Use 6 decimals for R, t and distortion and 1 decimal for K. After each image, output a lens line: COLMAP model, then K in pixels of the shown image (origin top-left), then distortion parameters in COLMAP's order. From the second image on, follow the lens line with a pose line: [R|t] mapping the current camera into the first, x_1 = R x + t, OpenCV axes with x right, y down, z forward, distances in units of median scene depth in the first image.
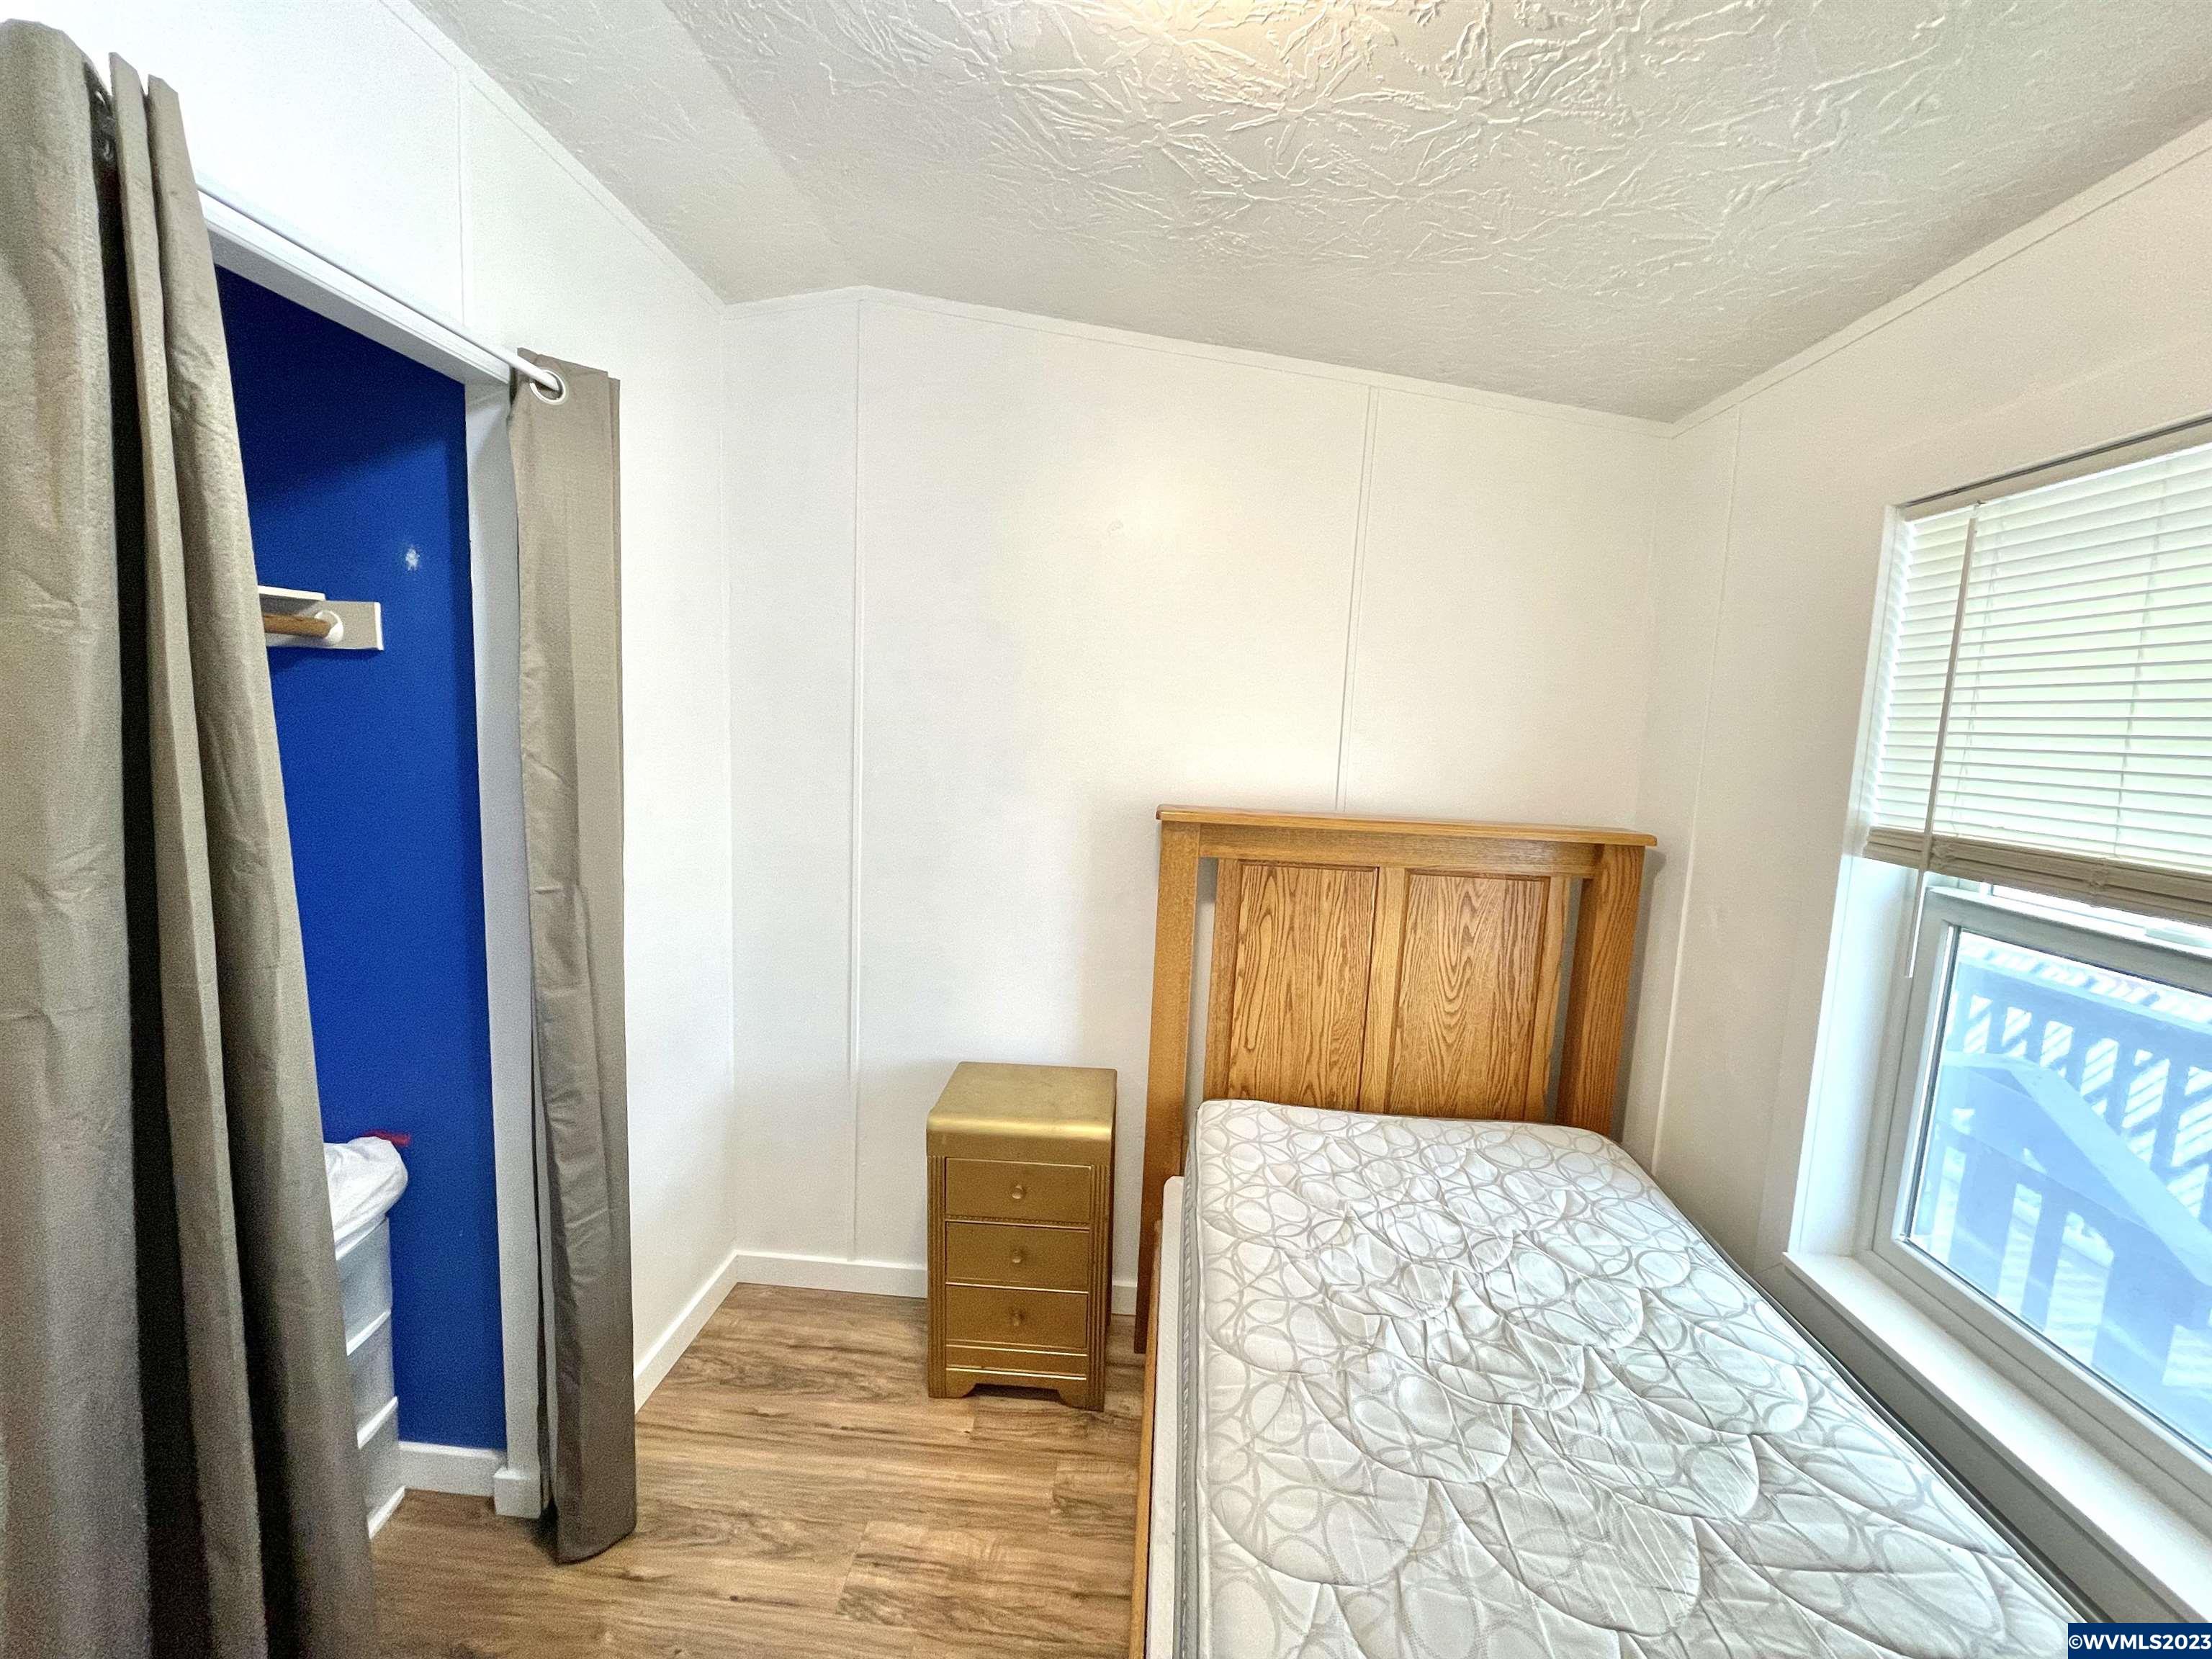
lens RADIAL K [[896.4, 0, 1102.0], [0, 896.4, 821.0], [0, 0, 1]] dist [-0.001813, -0.000285]
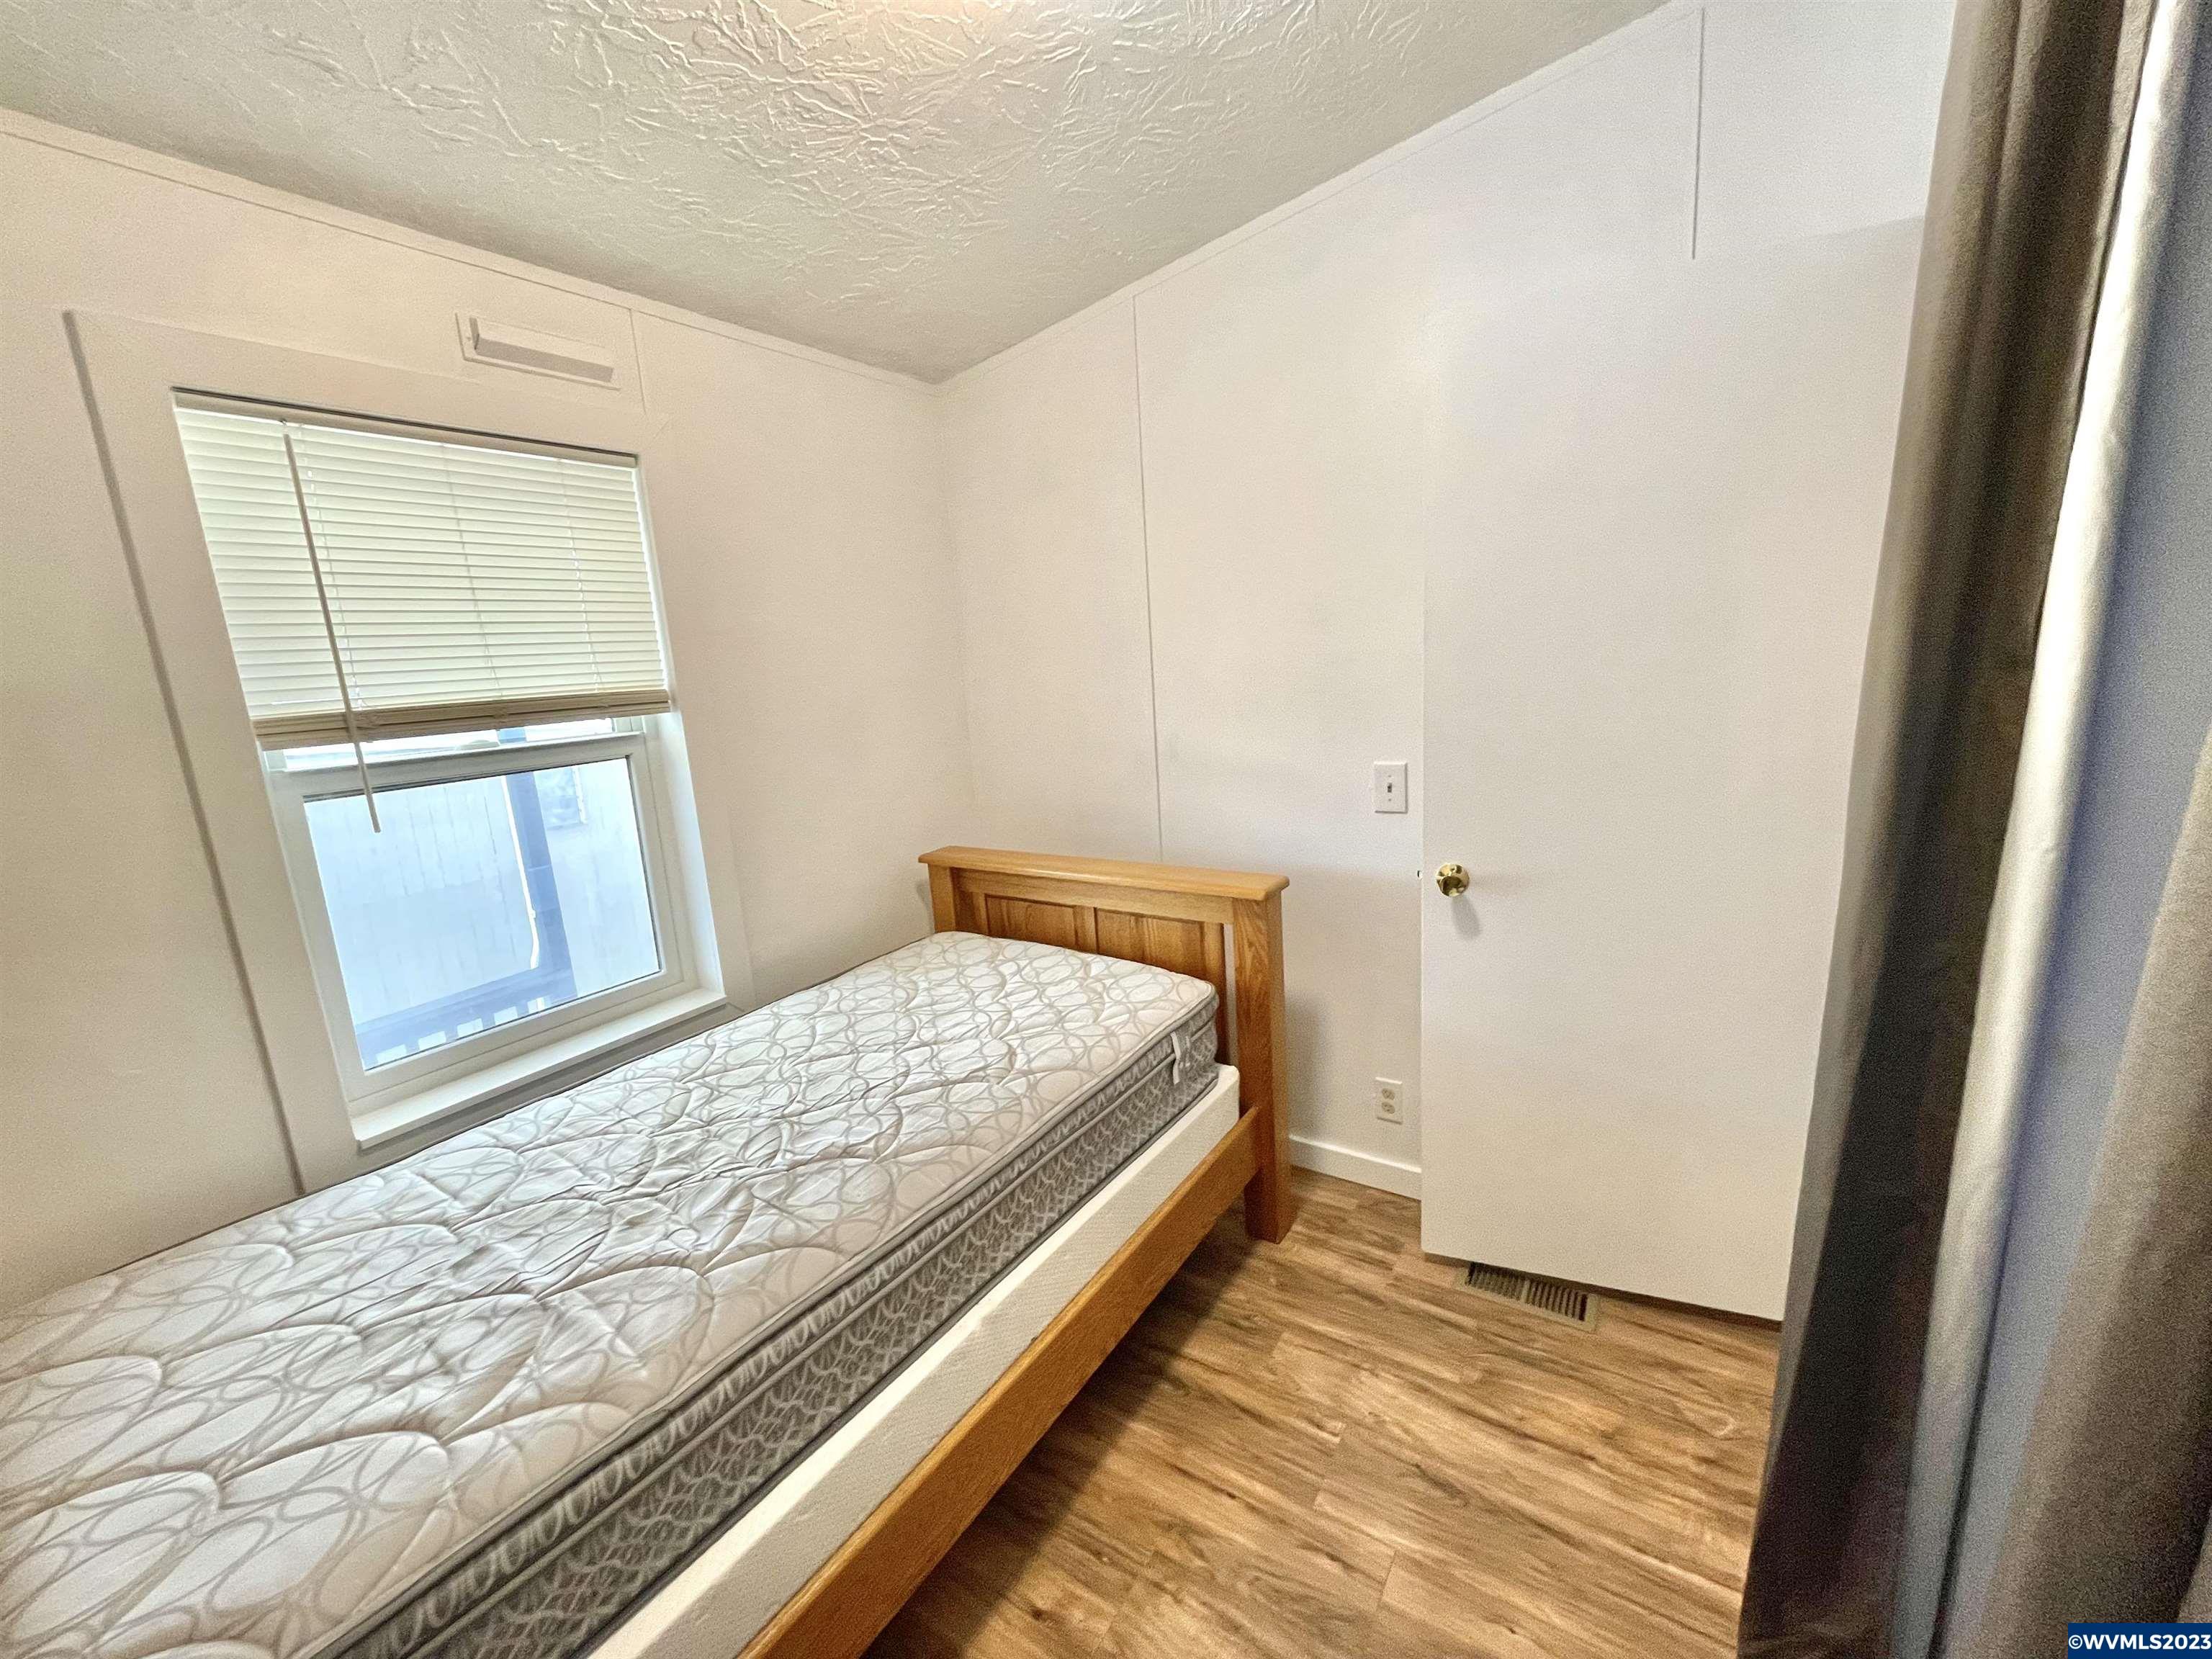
lens RADIAL K [[896.4, 0, 1100.3], [0, 896.4, 837.2], [0, 0, 1]] dist [-0.001813, -0.000285]
pose [[-0.867900, -0.093117, 0.487933, -0.521807], [0.082523, 0.941594, 0.326481, -0.132796], [-0.489836, 0.323619, -0.809525, 1.516064]]
